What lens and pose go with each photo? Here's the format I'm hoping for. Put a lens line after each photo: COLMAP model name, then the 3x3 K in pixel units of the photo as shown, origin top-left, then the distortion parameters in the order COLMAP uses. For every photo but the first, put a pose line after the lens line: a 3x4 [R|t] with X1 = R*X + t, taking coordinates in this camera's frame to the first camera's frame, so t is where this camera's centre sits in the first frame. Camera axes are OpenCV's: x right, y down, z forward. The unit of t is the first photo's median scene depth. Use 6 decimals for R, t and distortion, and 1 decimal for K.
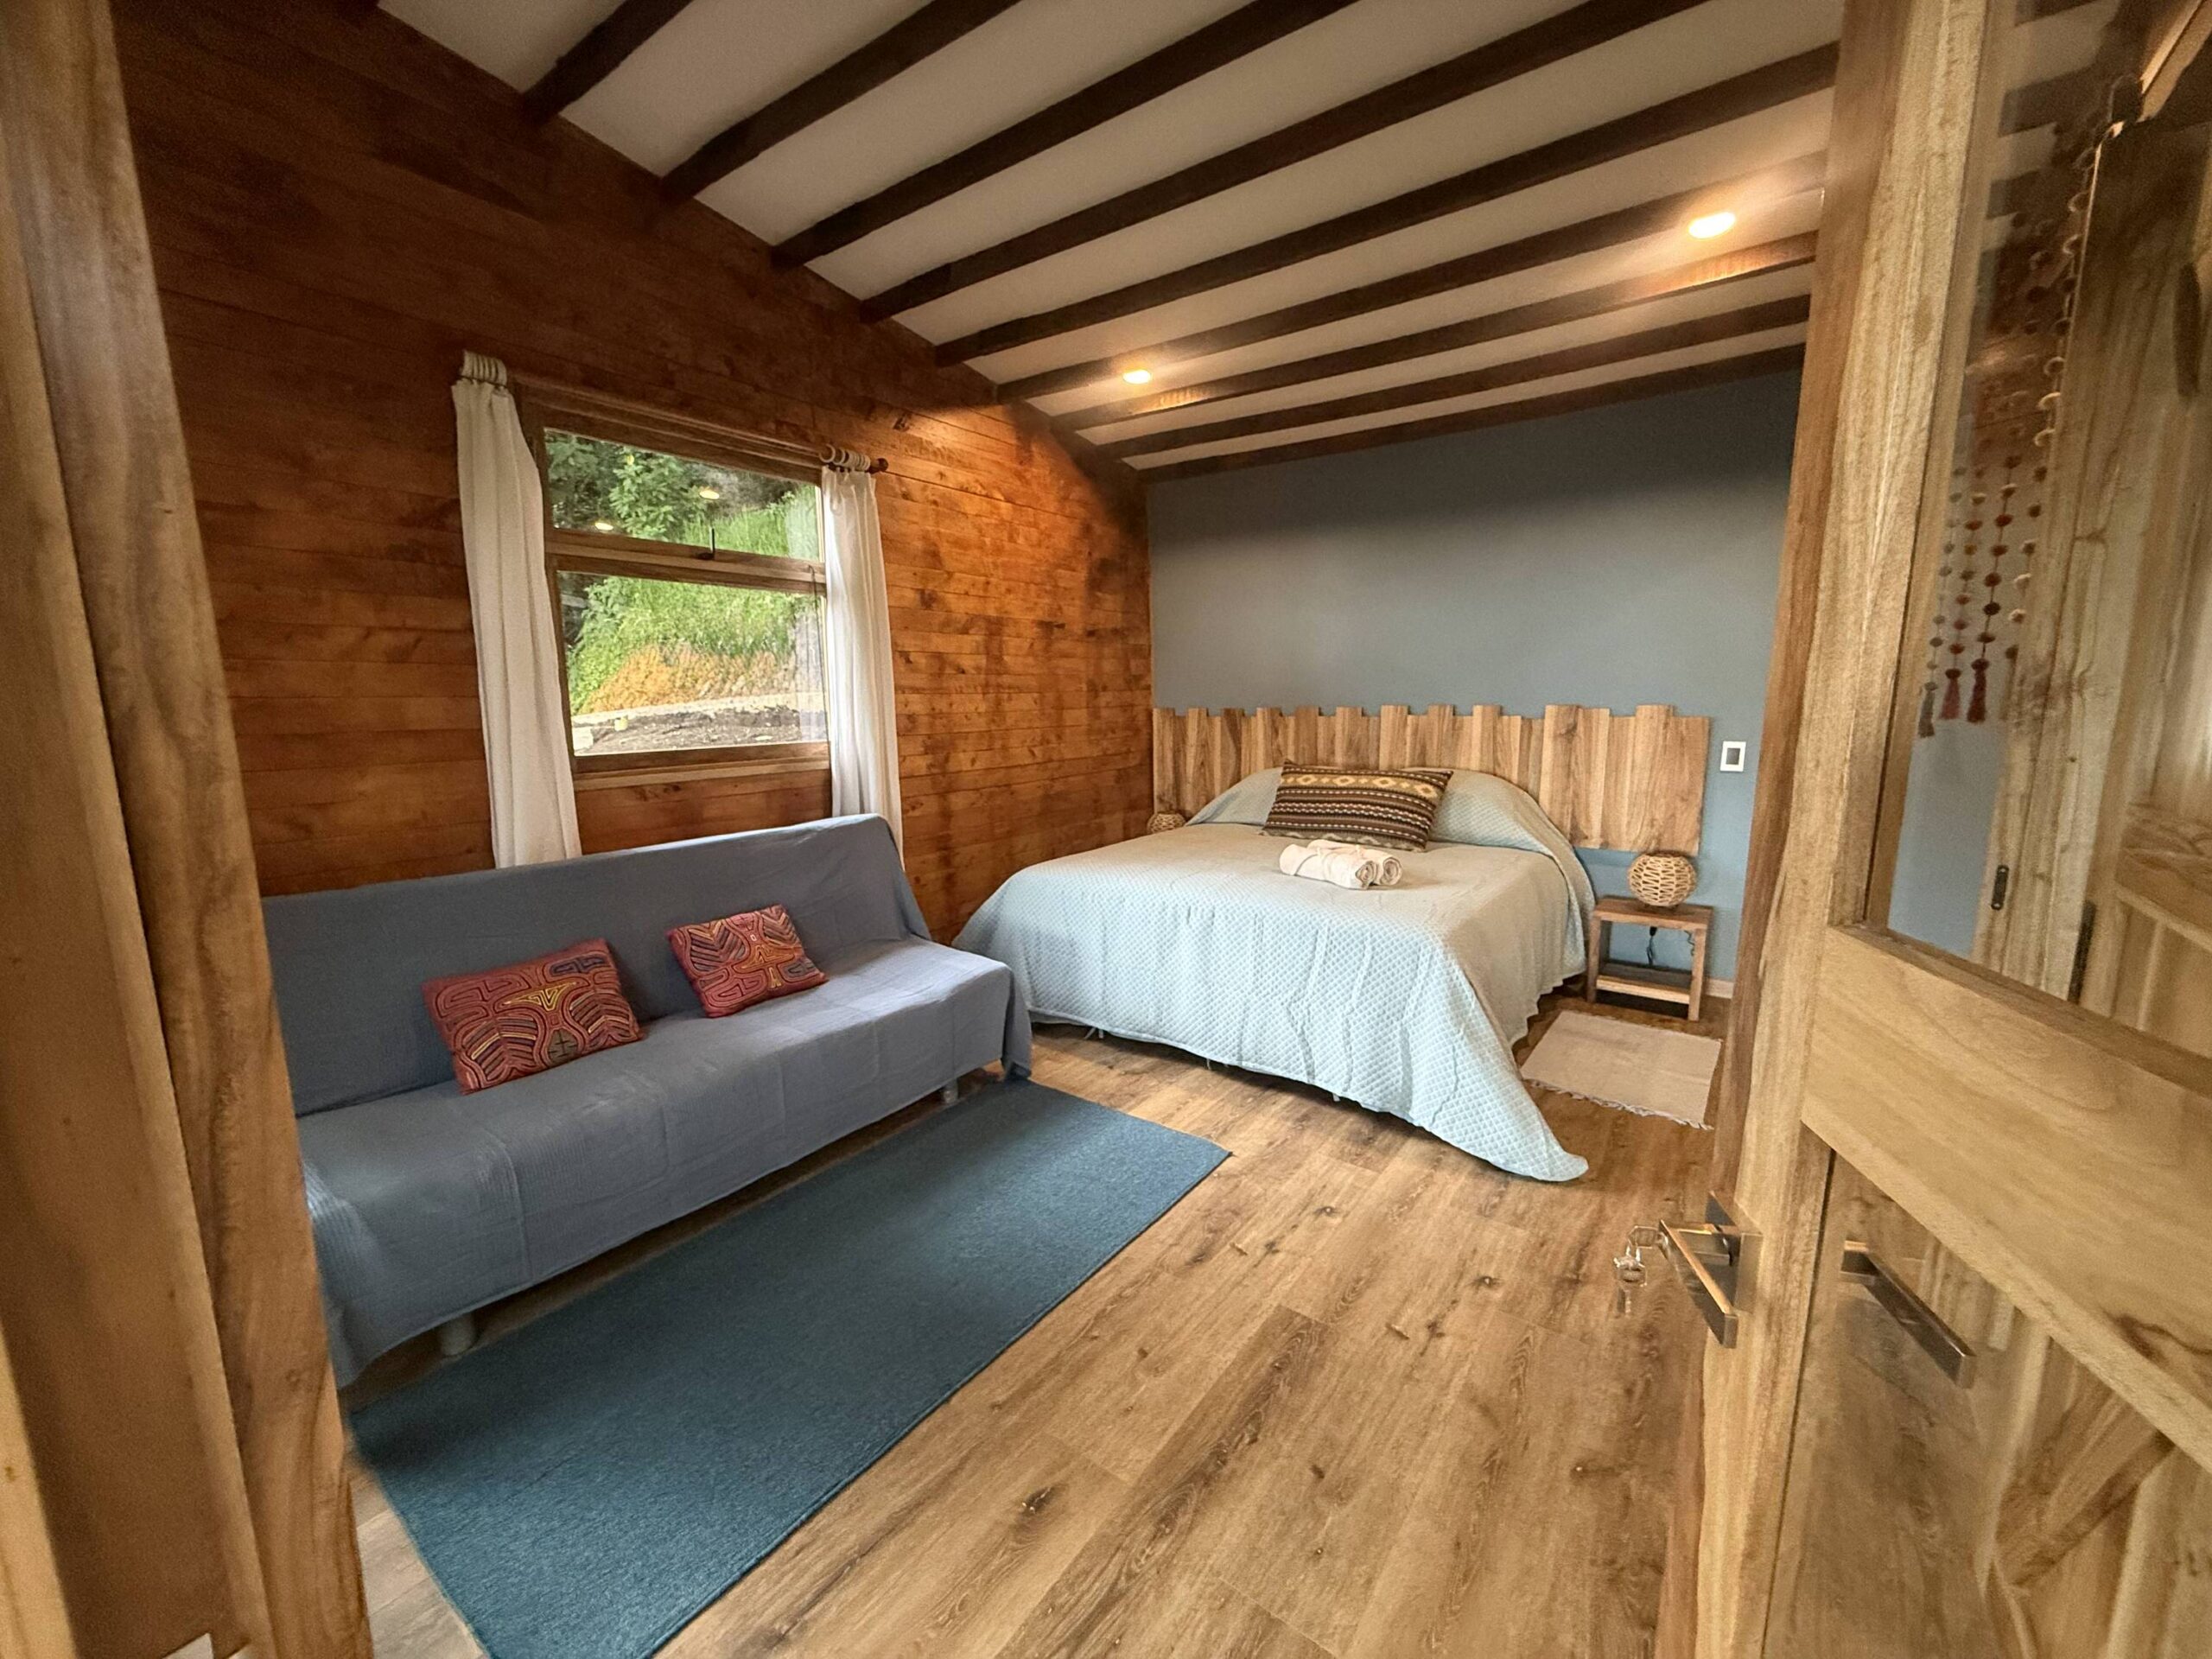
lens RADIAL K [[882.5, 0, 1099.2], [0, 882.5, 831.7], [0, 0, 1]] dist [0.000011, -0.000216]
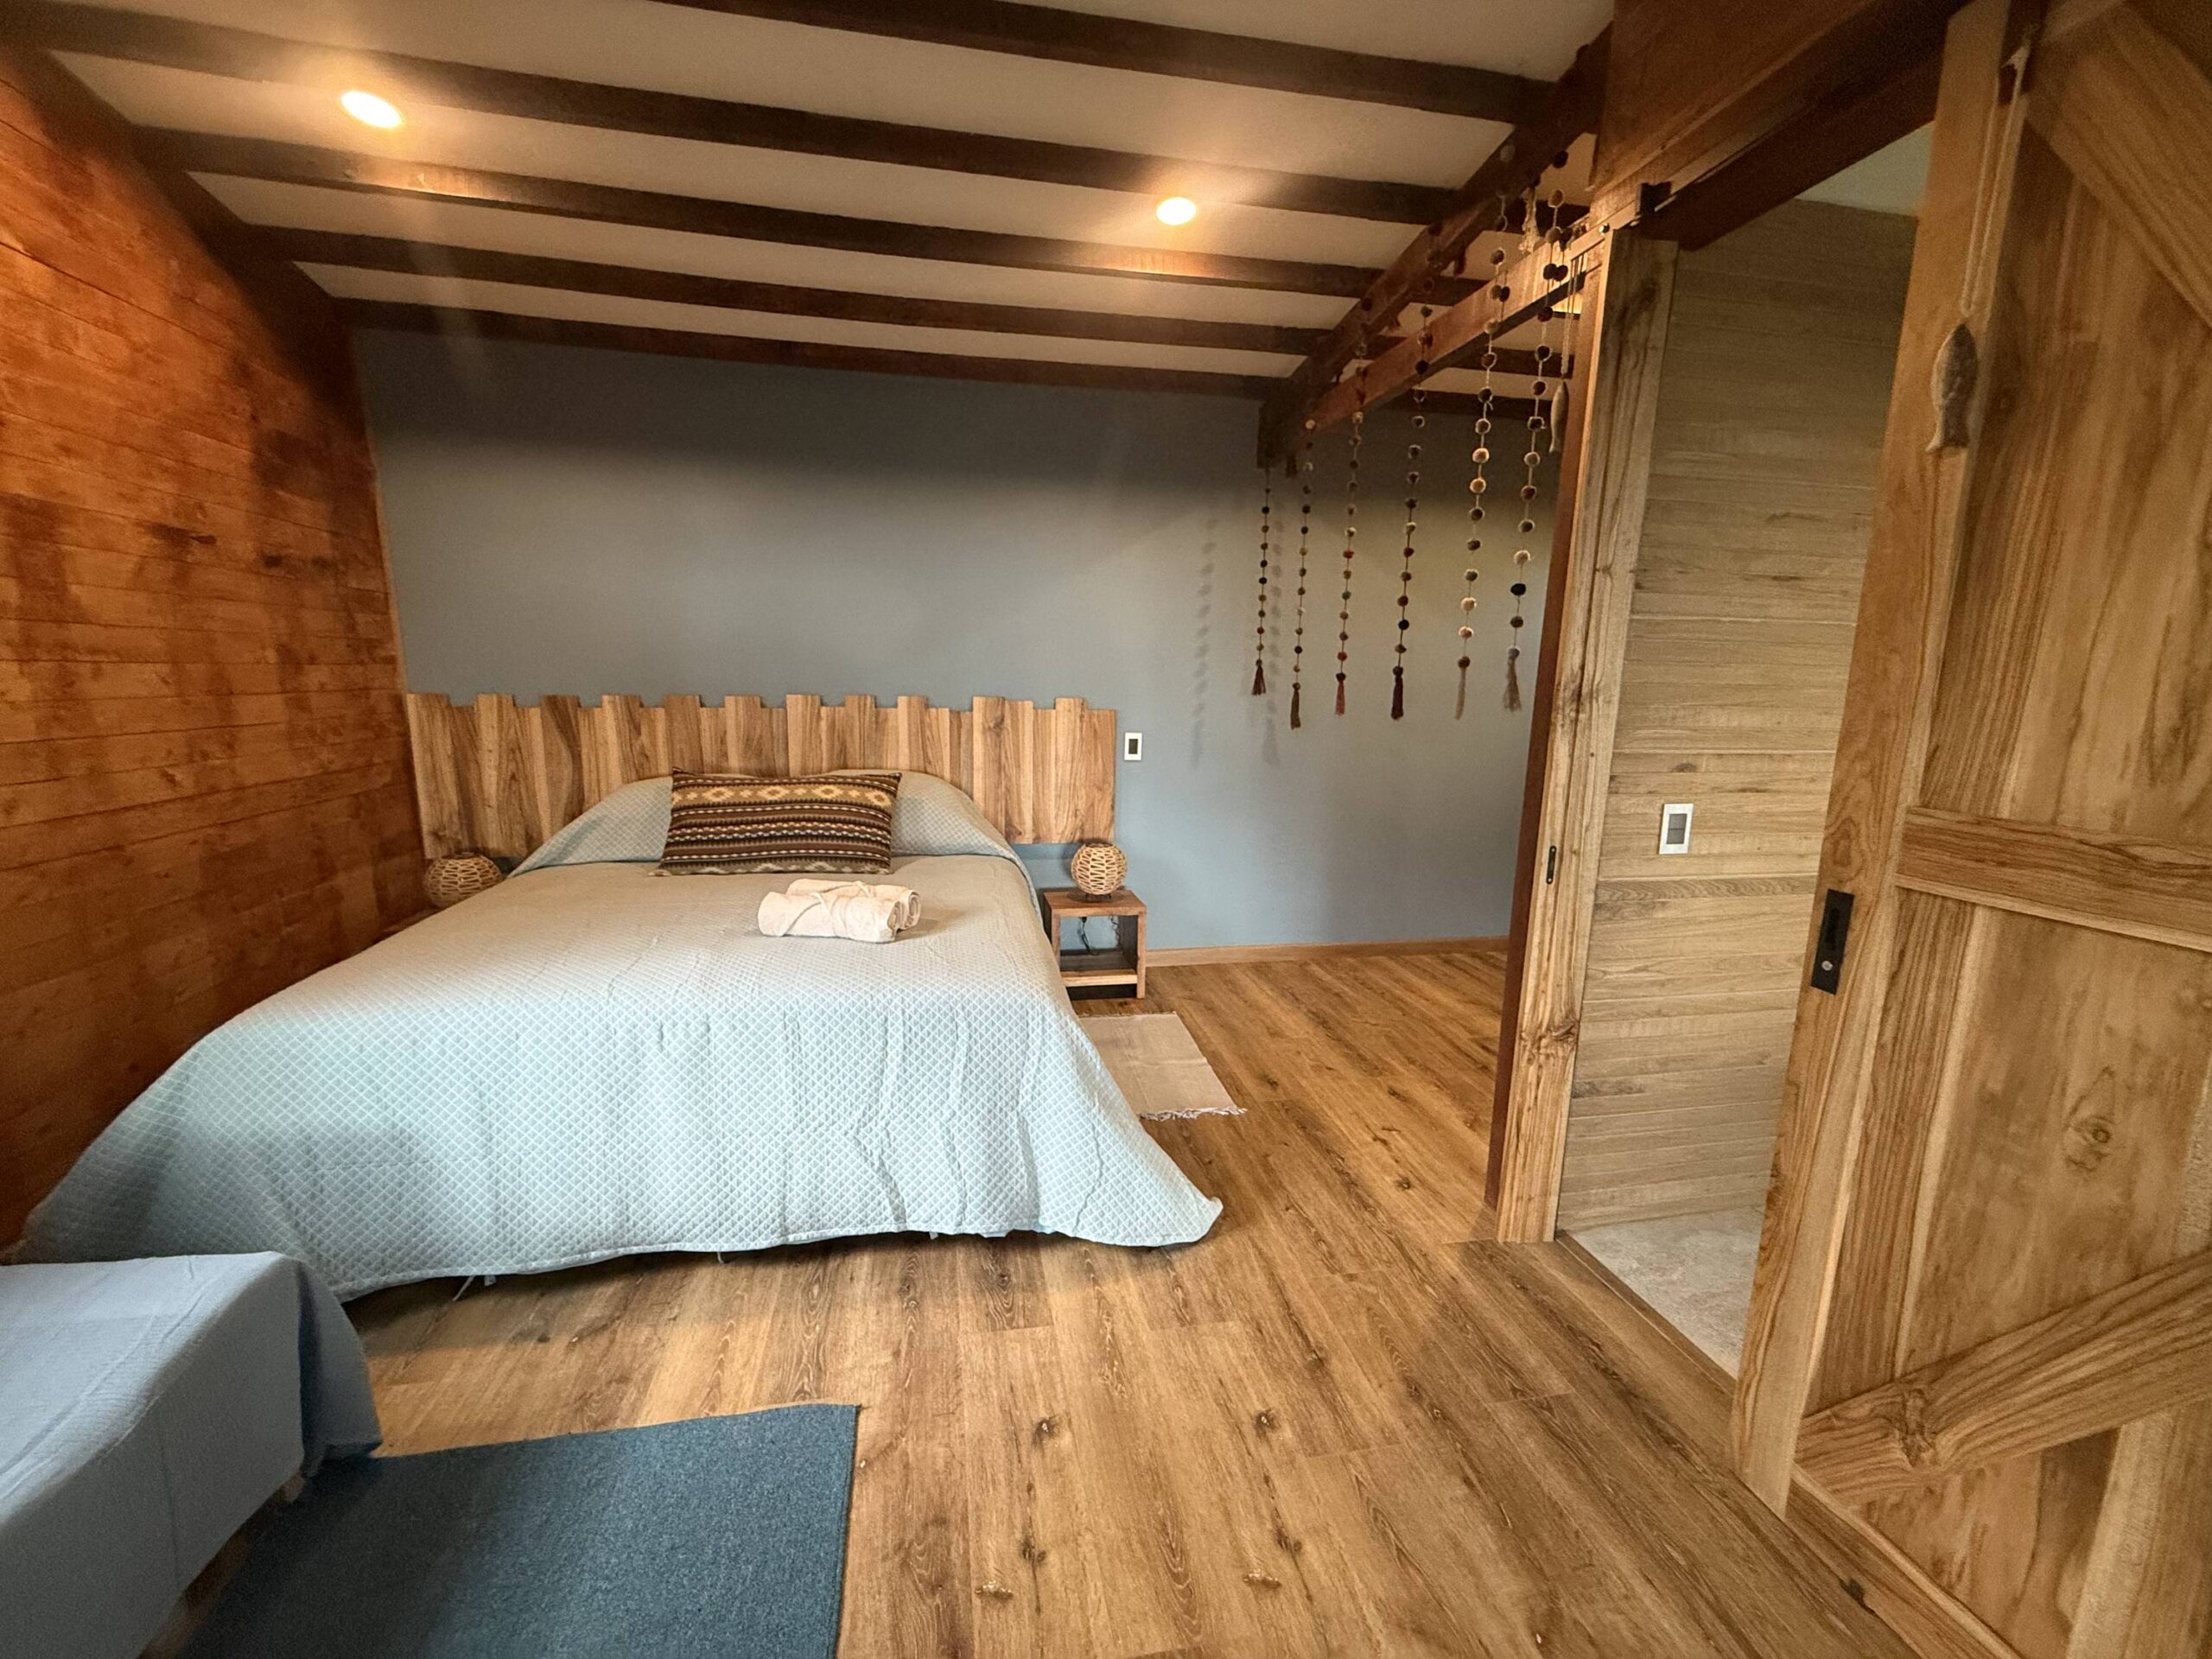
lens RADIAL K [[882.5, 0, 1100.3], [0, 882.5, 829.8], [0, 0, 1]] dist [0.000011, -0.000216]
pose [[0.674993, -0.101962, 0.730745, -0.101190], [0.090036, 0.994386, 0.055582, -0.044651], [-0.732310, 0.028276, 0.680384, 0.280194]]
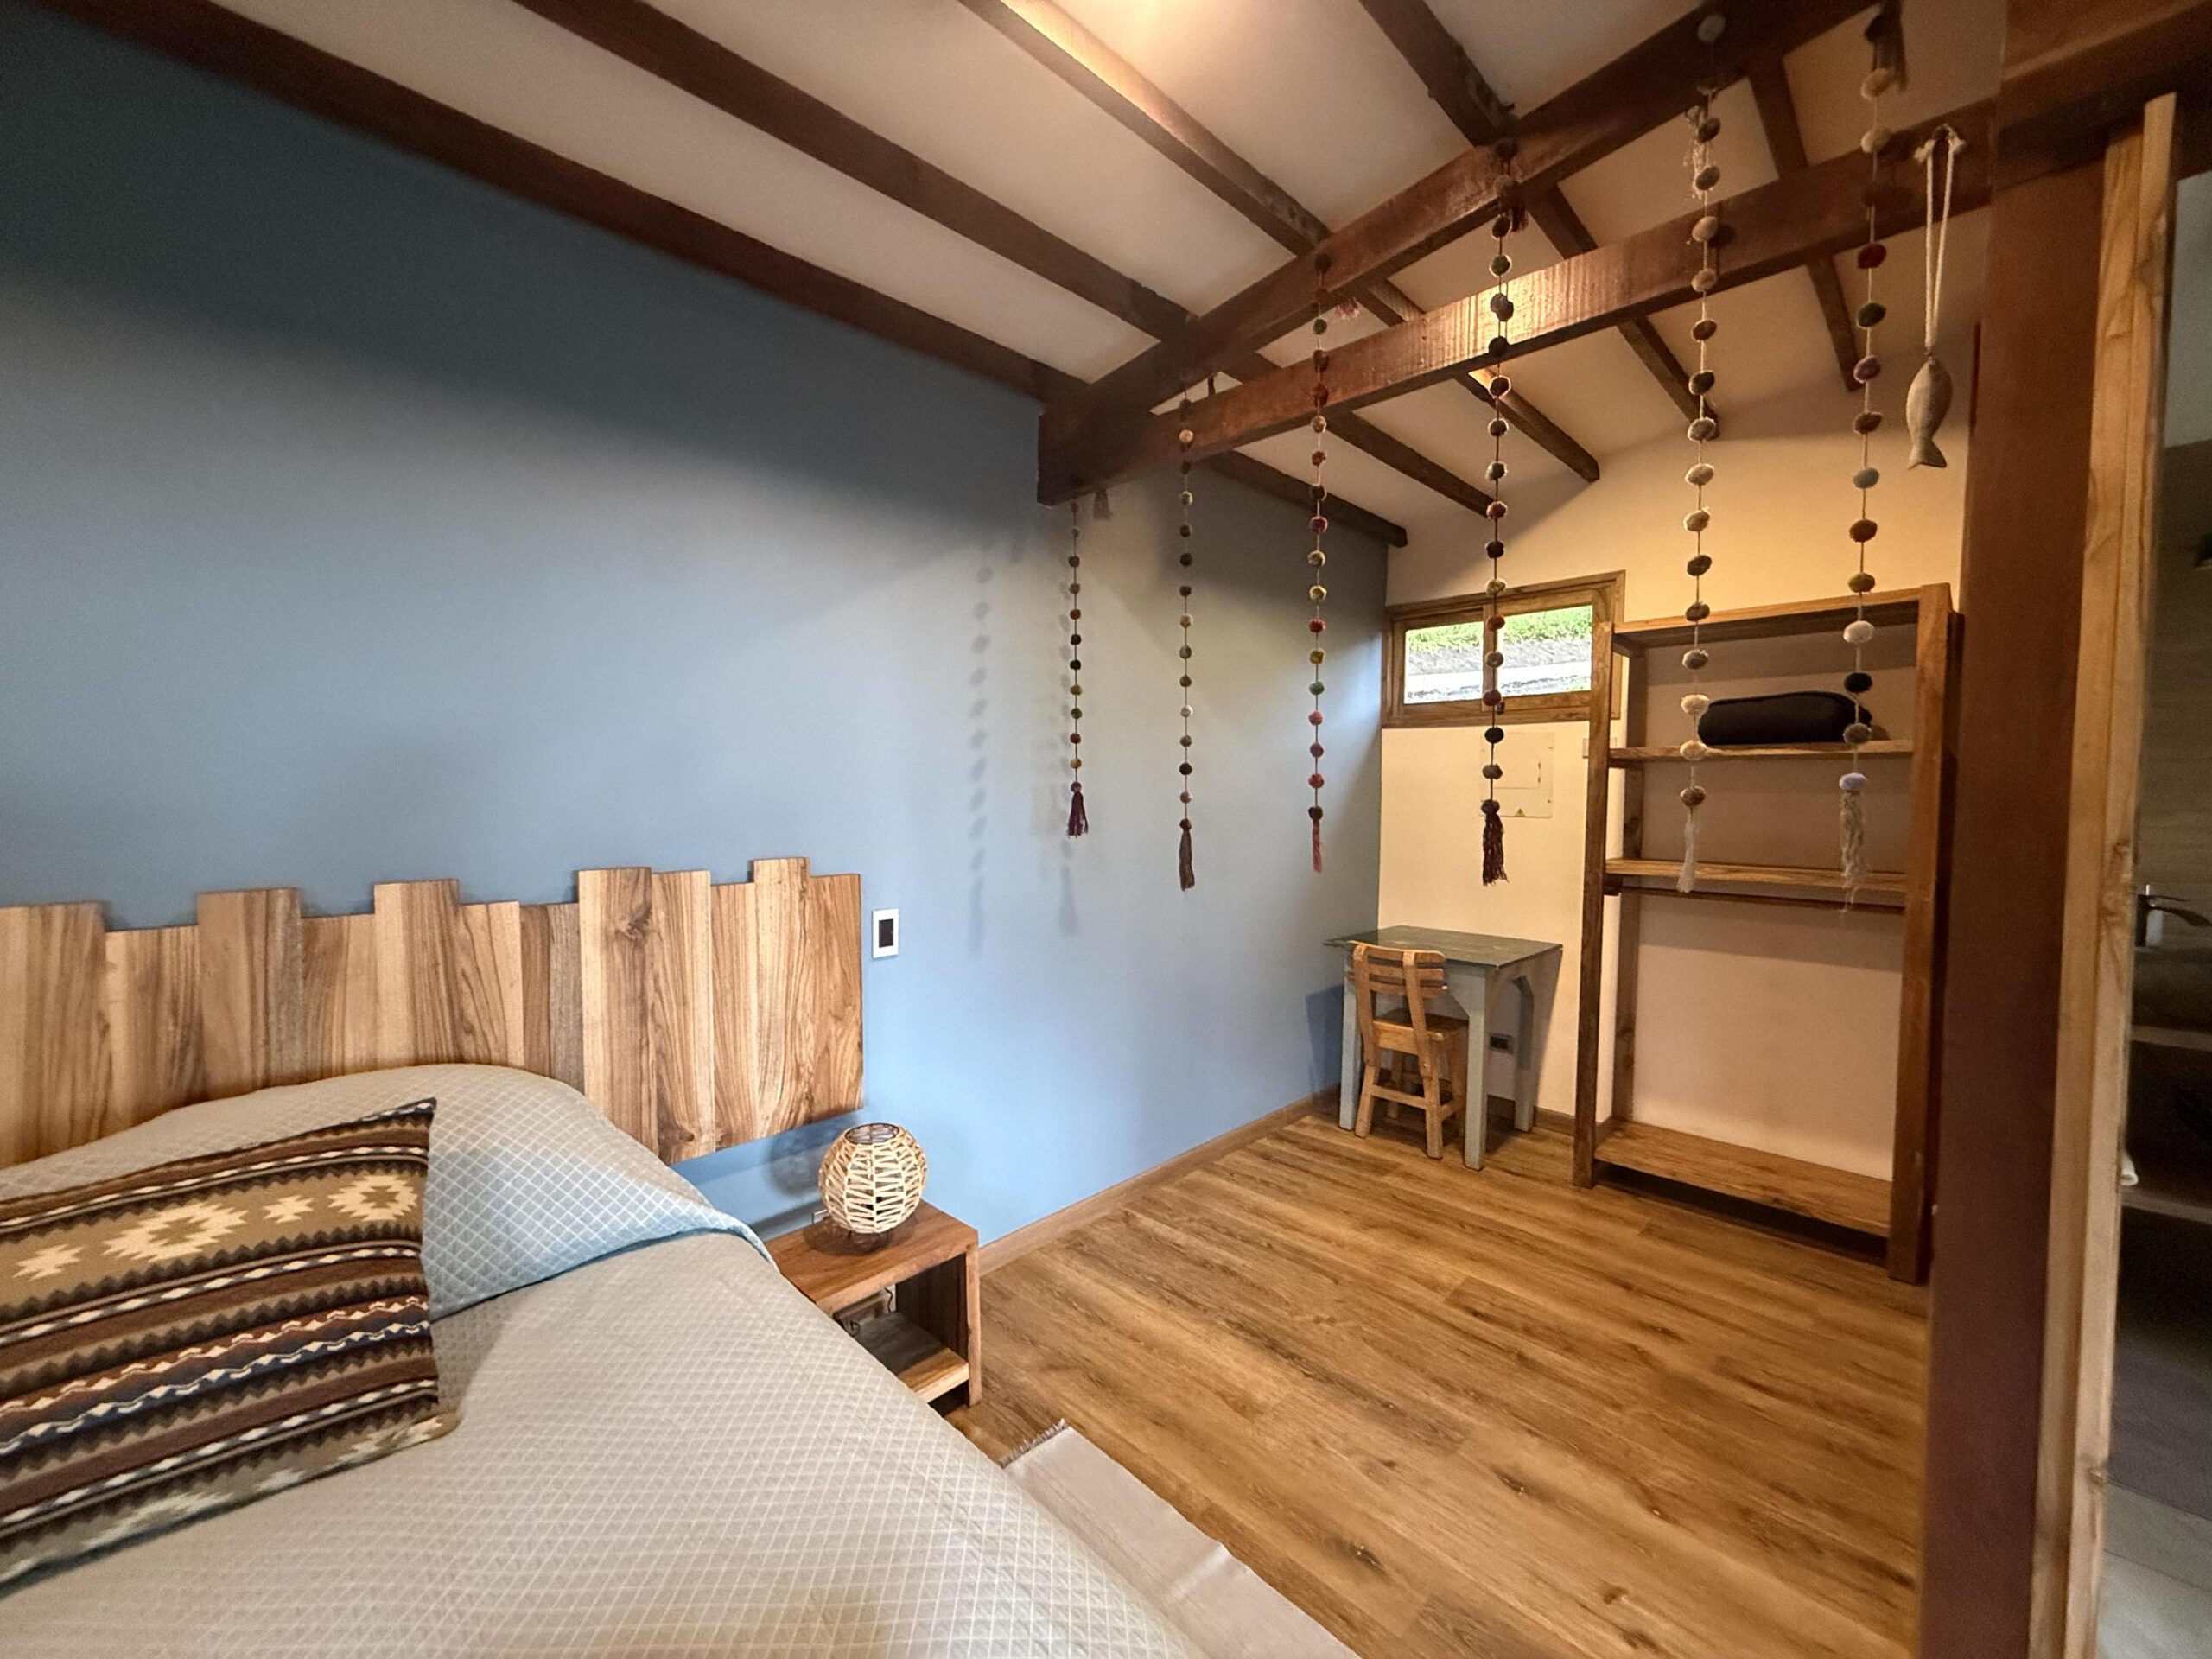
lens RADIAL K [[882.5, 0, 1102.4], [0, 882.5, 829.4], [0, 0, 1]] dist [0.000011, -0.000216]
pose [[0.140895, -0.036613, 0.989347, 0.118218], [0.154589, 0.987872, 0.014543, -0.134429], [-0.977881, 0.150893, 0.144846, 0.703619]]
